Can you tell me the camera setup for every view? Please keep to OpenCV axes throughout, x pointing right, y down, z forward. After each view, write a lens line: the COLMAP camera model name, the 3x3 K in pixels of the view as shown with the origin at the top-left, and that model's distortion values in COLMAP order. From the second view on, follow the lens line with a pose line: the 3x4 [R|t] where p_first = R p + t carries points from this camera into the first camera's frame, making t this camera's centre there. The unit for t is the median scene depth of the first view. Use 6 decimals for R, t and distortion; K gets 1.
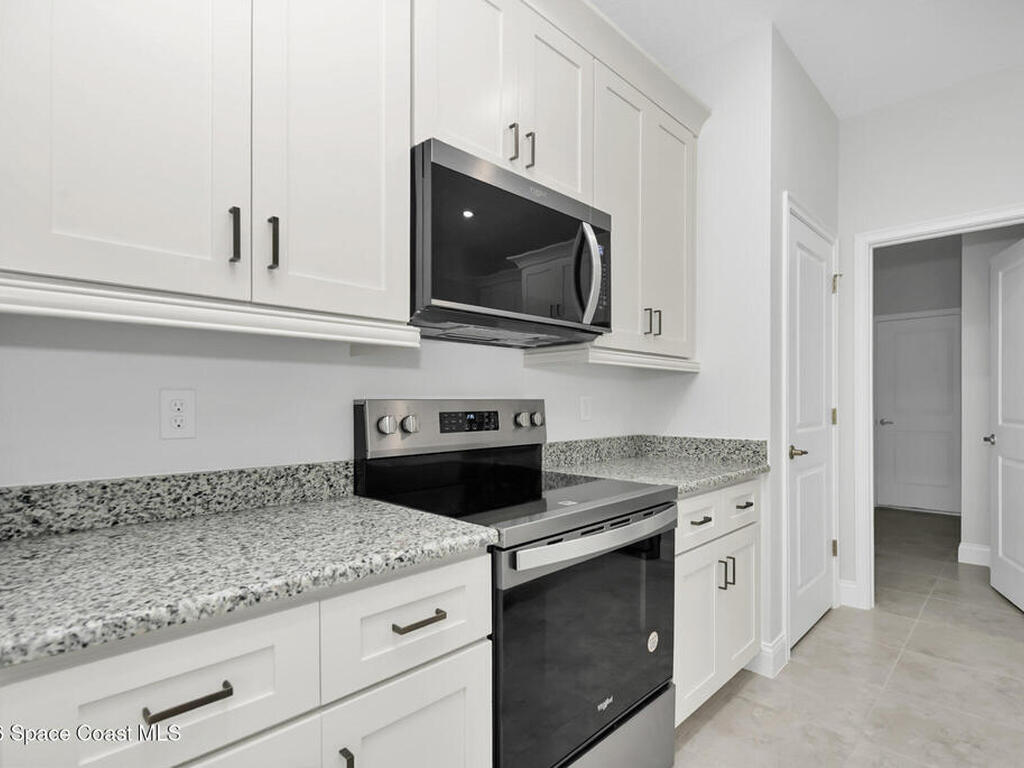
lens RADIAL K [[528.6, 0, 535.0], [0, 528.6, 410.1], [0, 0, 1]] dist [-0.002875, -0.004689]
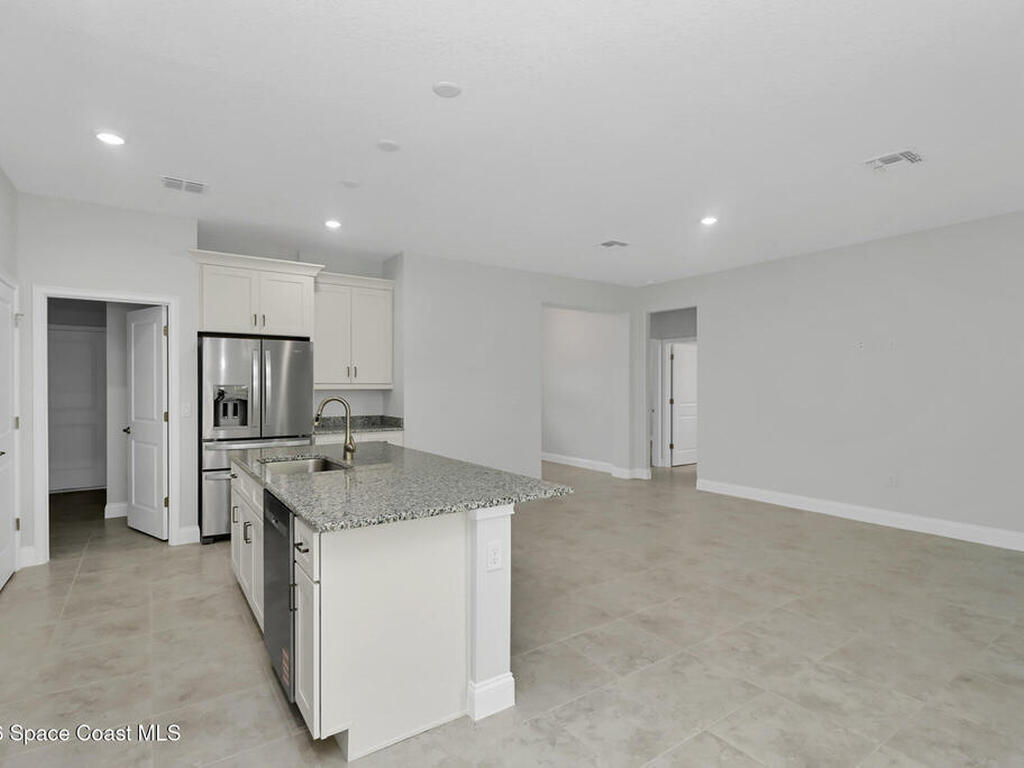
lens RADIAL K [[528.6, 0, 508.1], [0, 528.6, 385.3], [0, 0, 1]] dist [-0.002875, -0.004689]
pose [[0.216502, 0.005529, 0.976267, -0.636094], [0.010922, 0.999908, -0.008085, -0.082678], [-0.976221, 0.012414, 0.216421, -0.677048]]
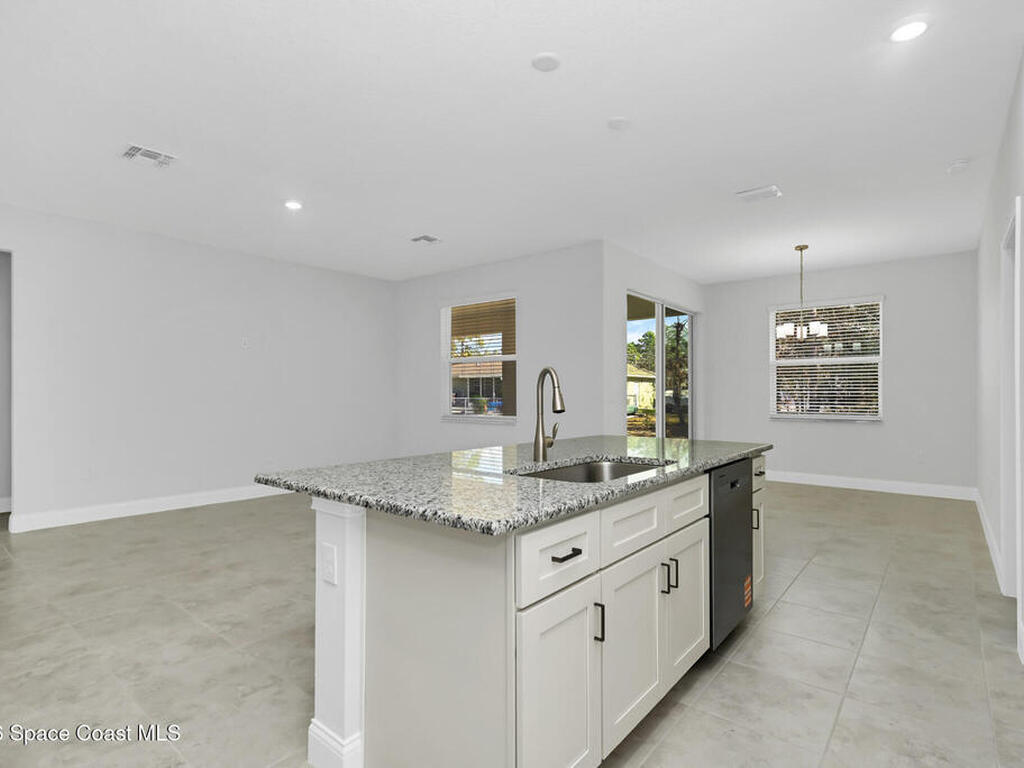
lens RADIAL K [[528.6, 0, 526.6], [0, 528.6, 381.9], [0, 0, 1]] dist [-0.002875, -0.004689]
pose [[-0.996020, 0.002781, -0.089087, 0.953185], [0.003641, 0.999948, -0.009498, -0.031223], [0.089056, -0.009784, -0.995979, 1.230348]]
